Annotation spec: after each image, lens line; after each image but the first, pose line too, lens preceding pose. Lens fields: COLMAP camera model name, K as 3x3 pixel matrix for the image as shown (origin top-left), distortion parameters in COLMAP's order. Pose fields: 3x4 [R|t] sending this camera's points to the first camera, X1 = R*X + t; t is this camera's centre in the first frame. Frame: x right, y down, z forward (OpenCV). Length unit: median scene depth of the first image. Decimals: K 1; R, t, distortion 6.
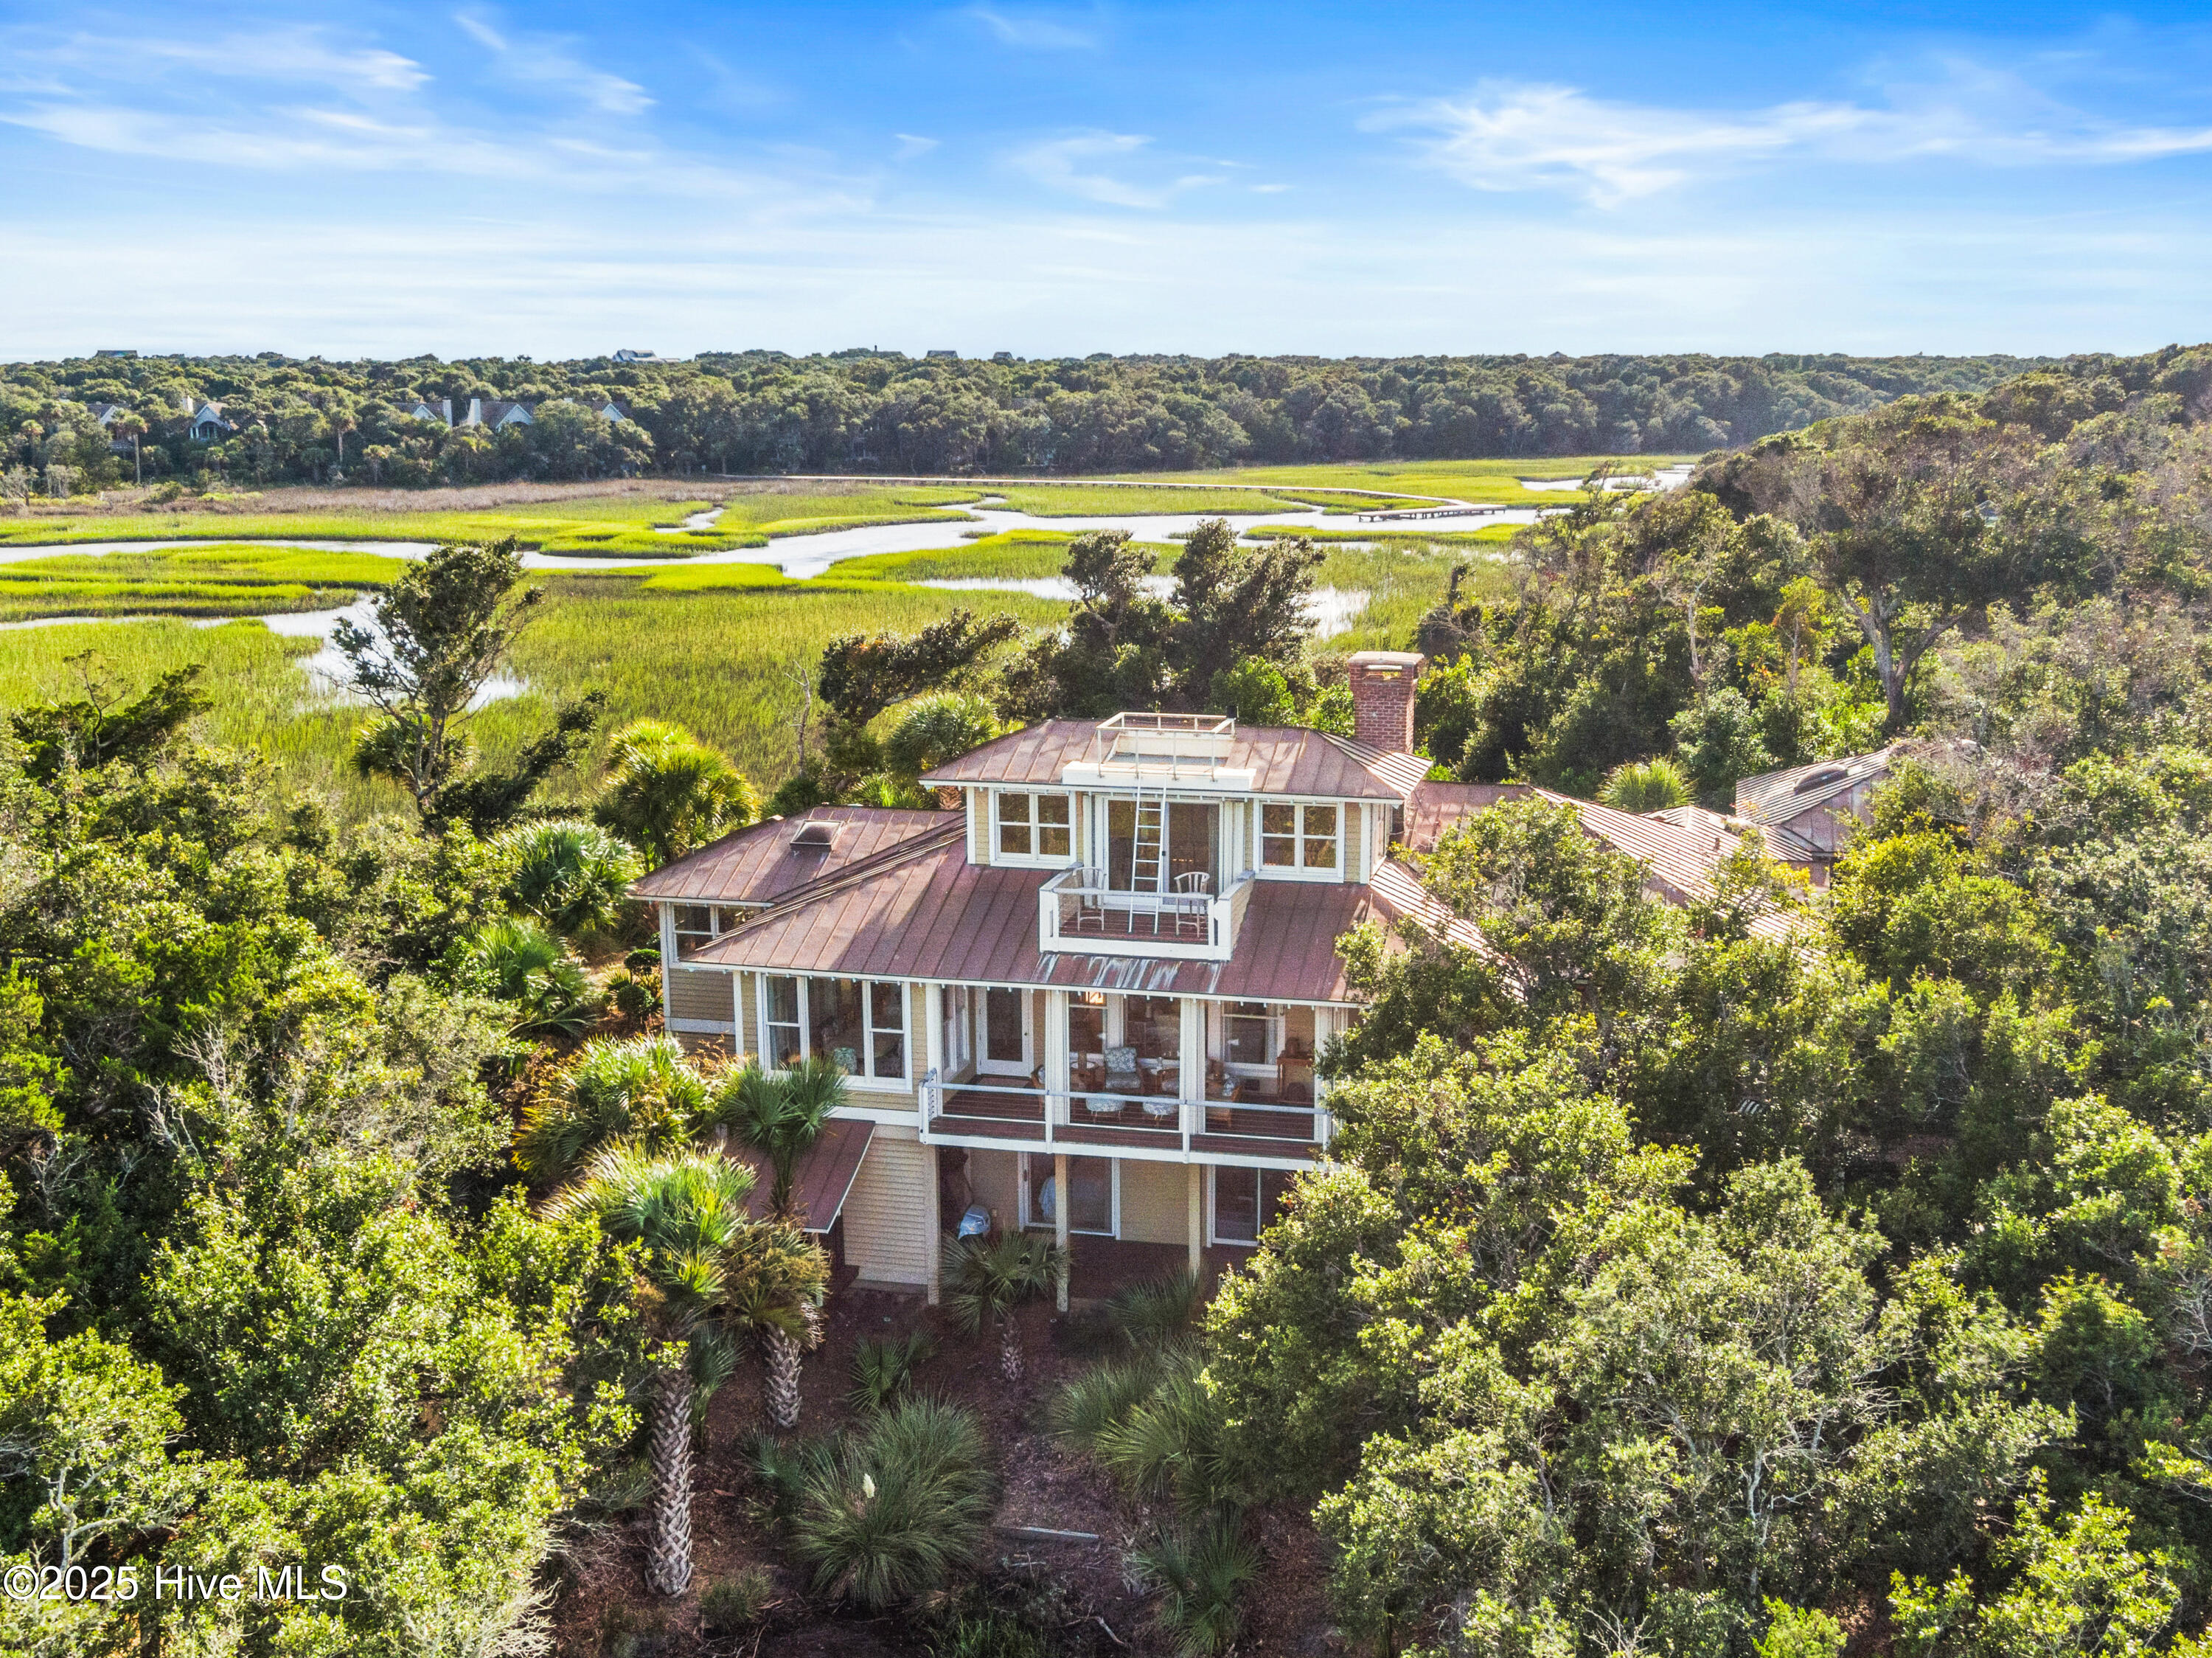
lens RADIAL K [[2487.2, 0, 1098.7], [0, 2487.2, 828.6], [0, 0, 1]] dist [-0.017647, 0.000000]
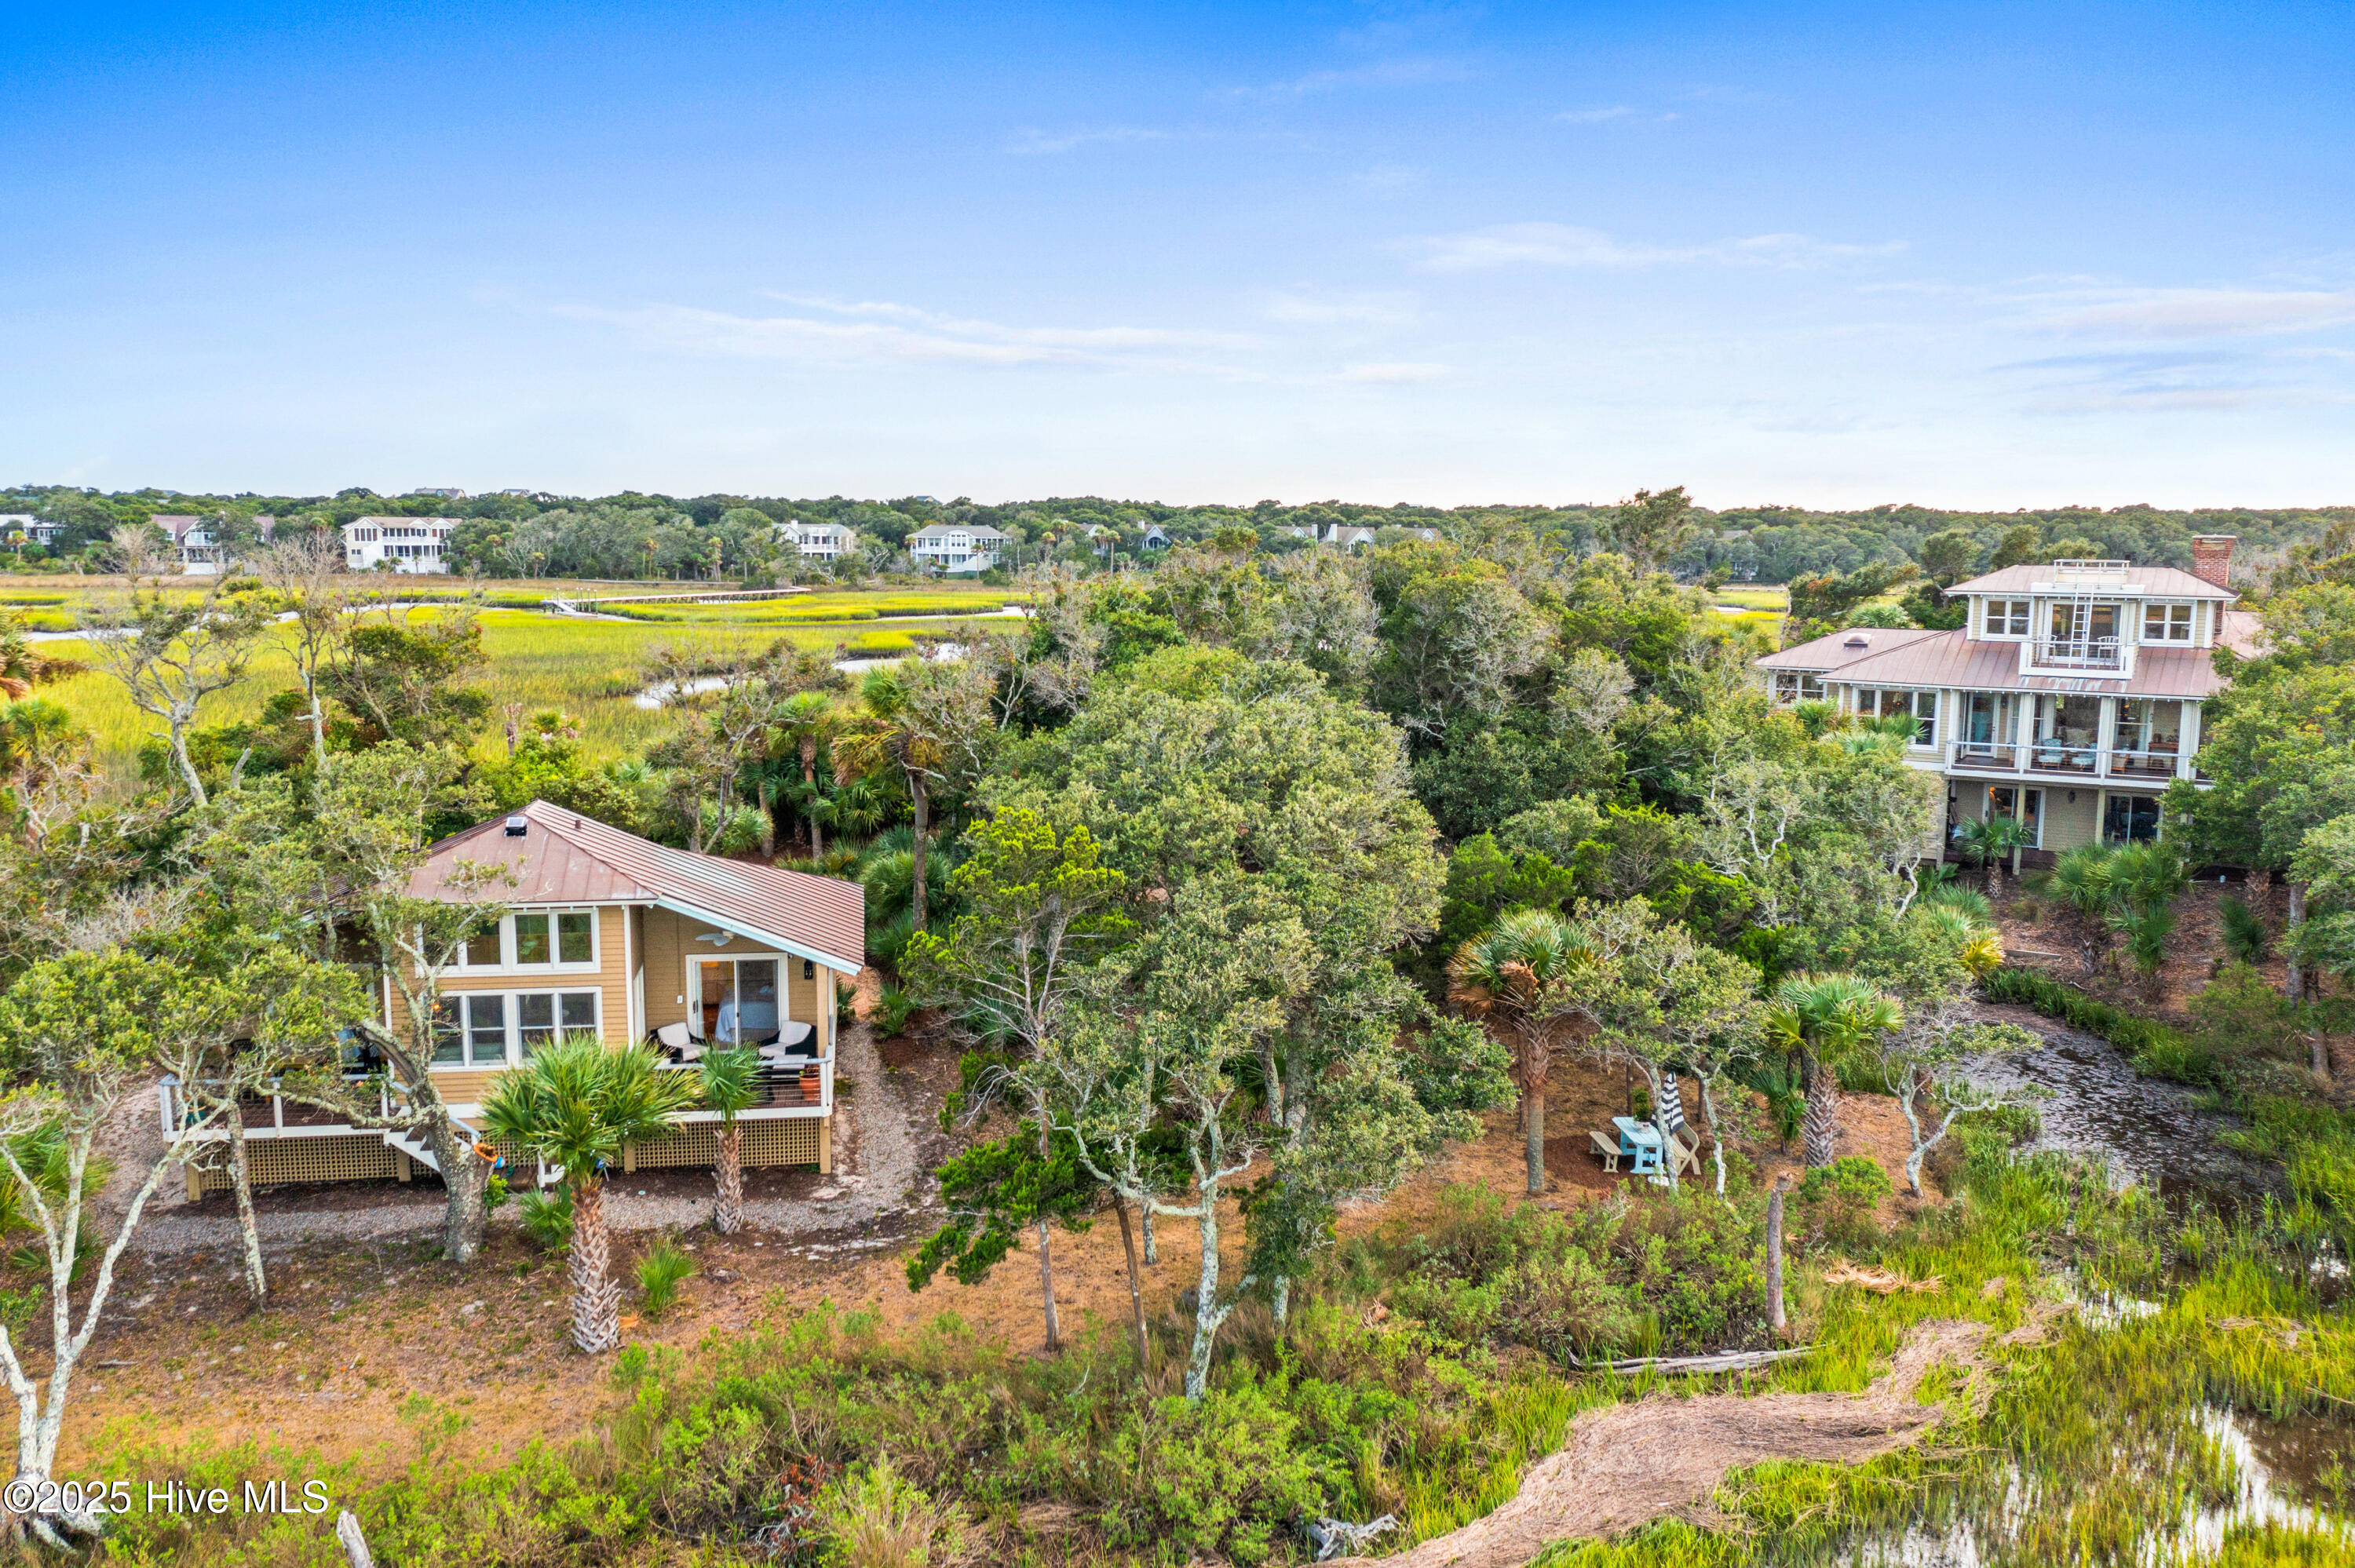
lens RADIAL K [[1933.2, 0, 1174.8], [0, 1933.2, 785.4], [0, 0, 1]] dist [0.009733, 0.001901]
pose [[0.957534, 0.042617, -0.285152, -0.211066], [-0.056284, 0.997617, -0.039902, 0.224154], [0.282773, 0.054257, 0.957651, -0.585384]]
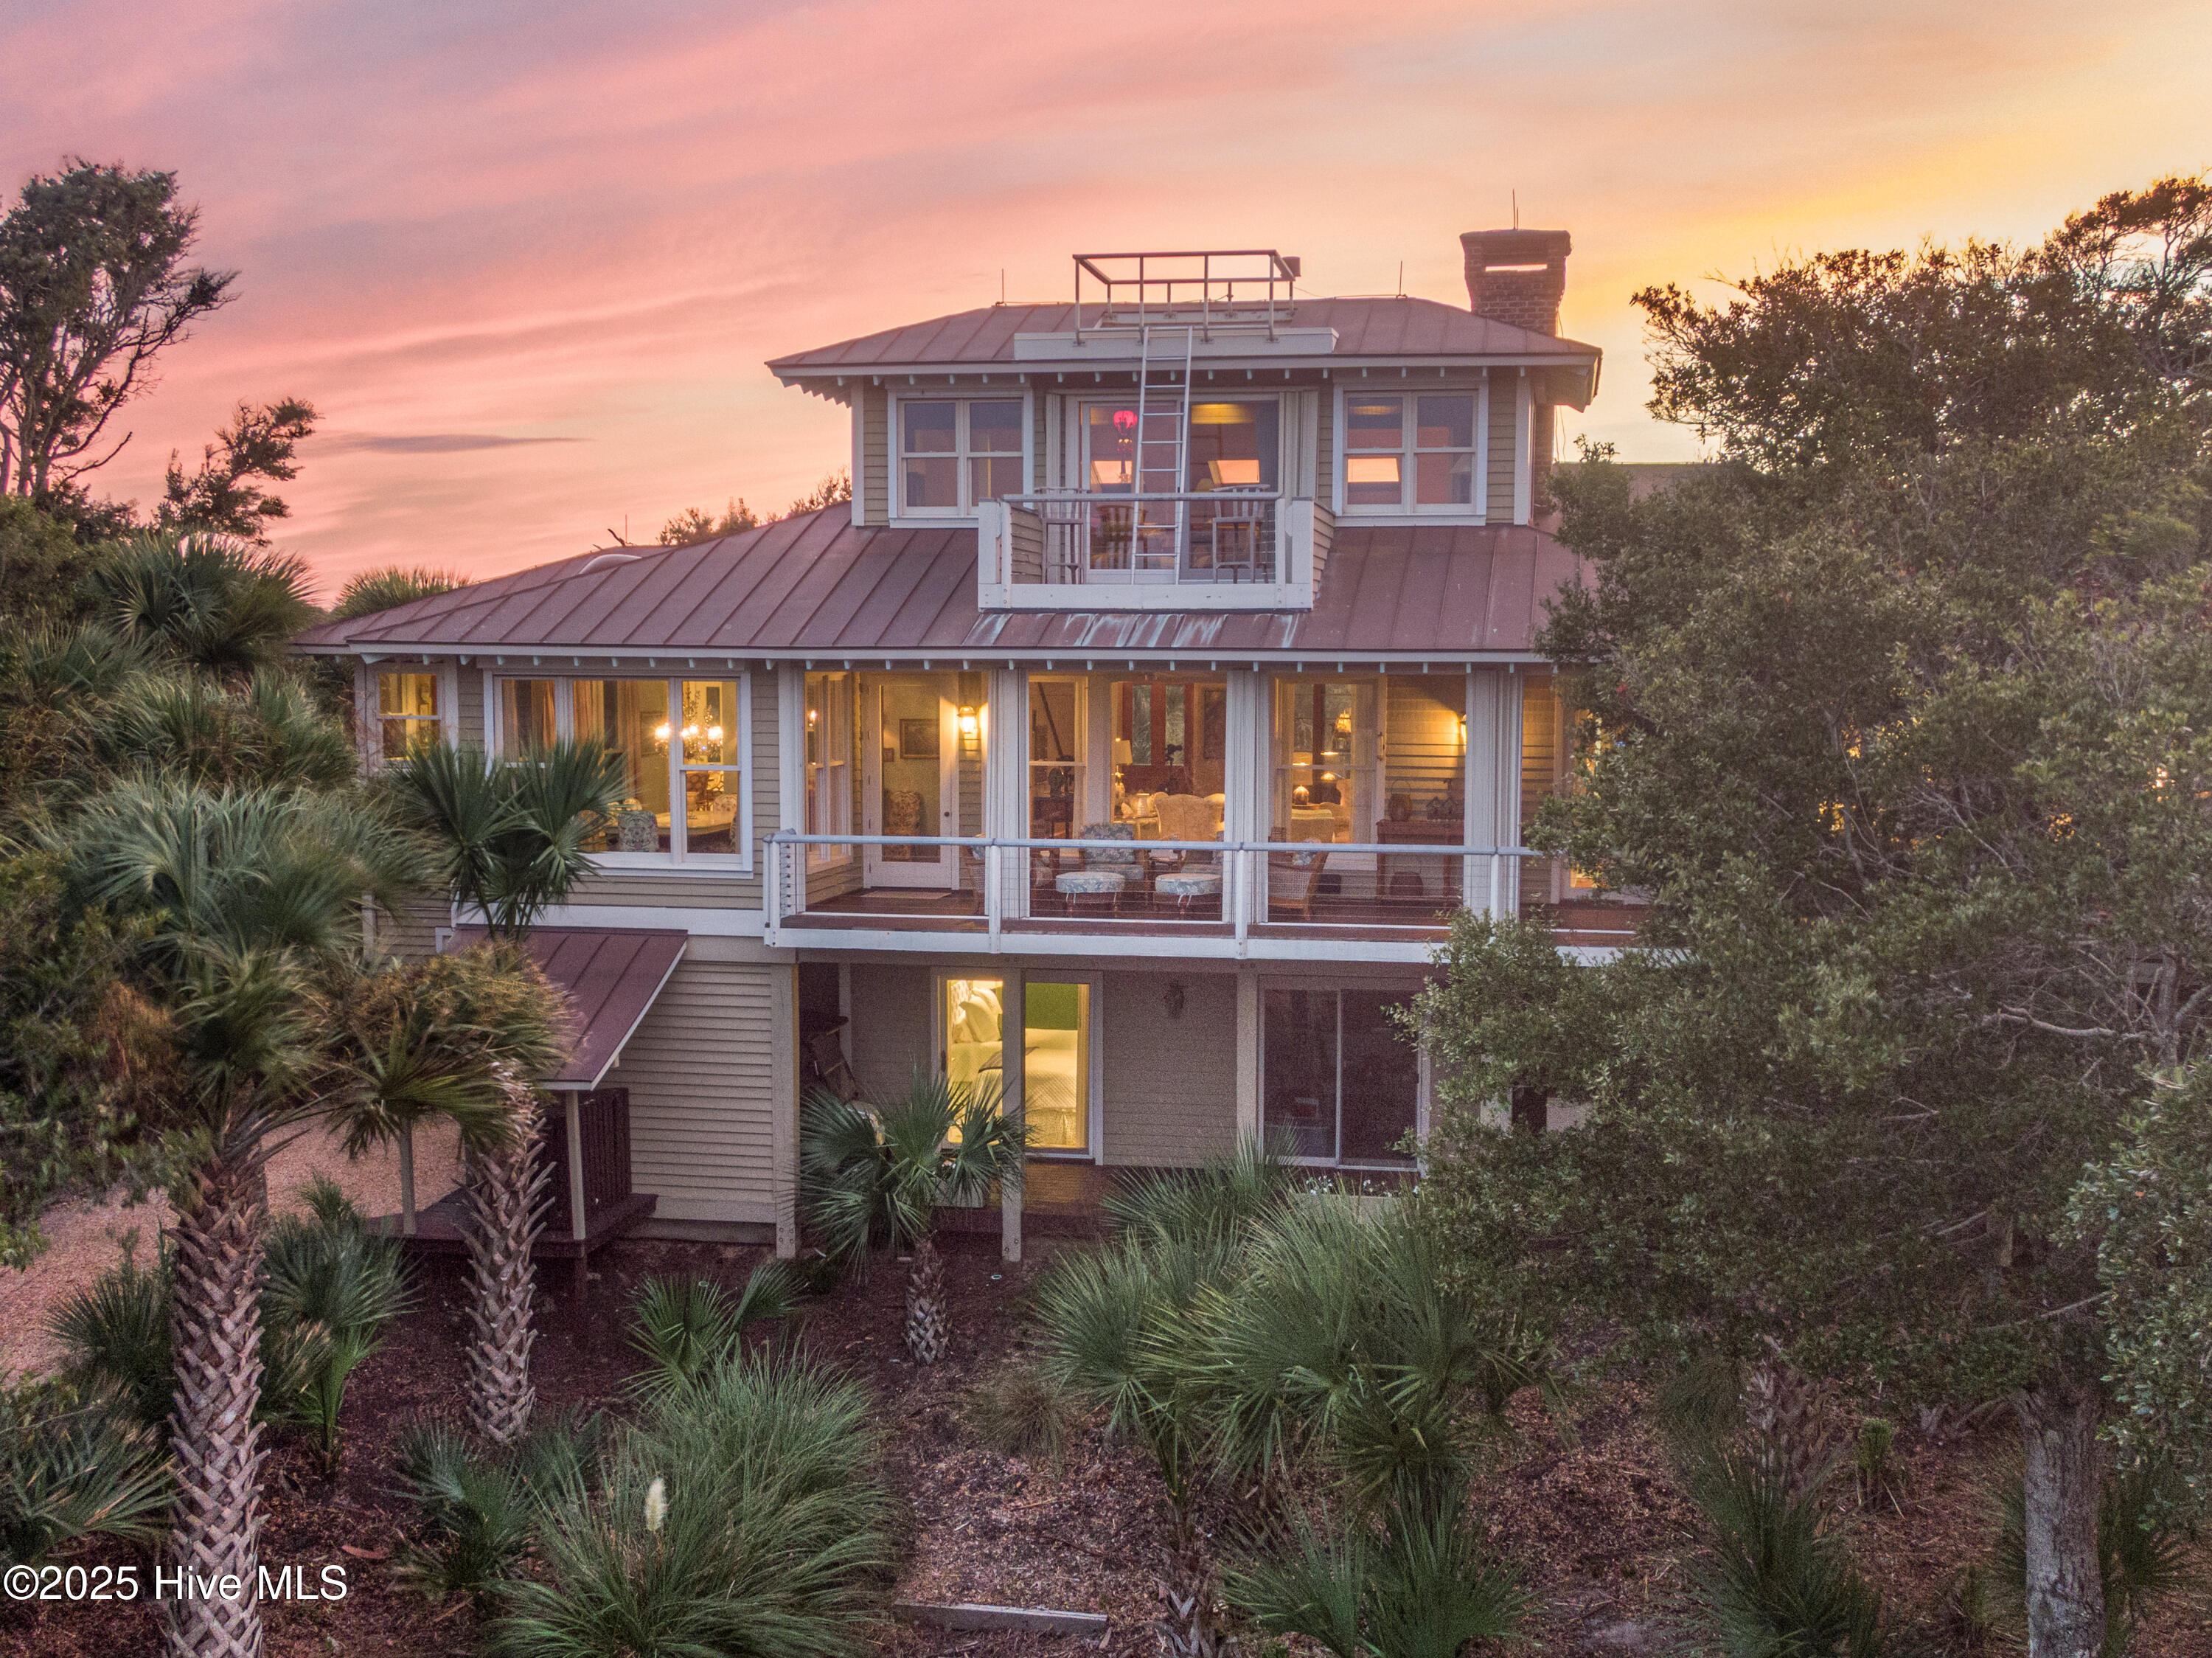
lens RADIAL K [[2461.9, 0, 1112.0], [0, 2461.9, 836.8], [0, 0, 1]] dist [-0.002560, 0.000000]
pose [[0.998362, 0.002321, 0.057173, -0.024683], [0.003910, 0.994075, -0.108624, 0.160705], [-0.057086, 0.108669, 0.992437, 0.431029]]
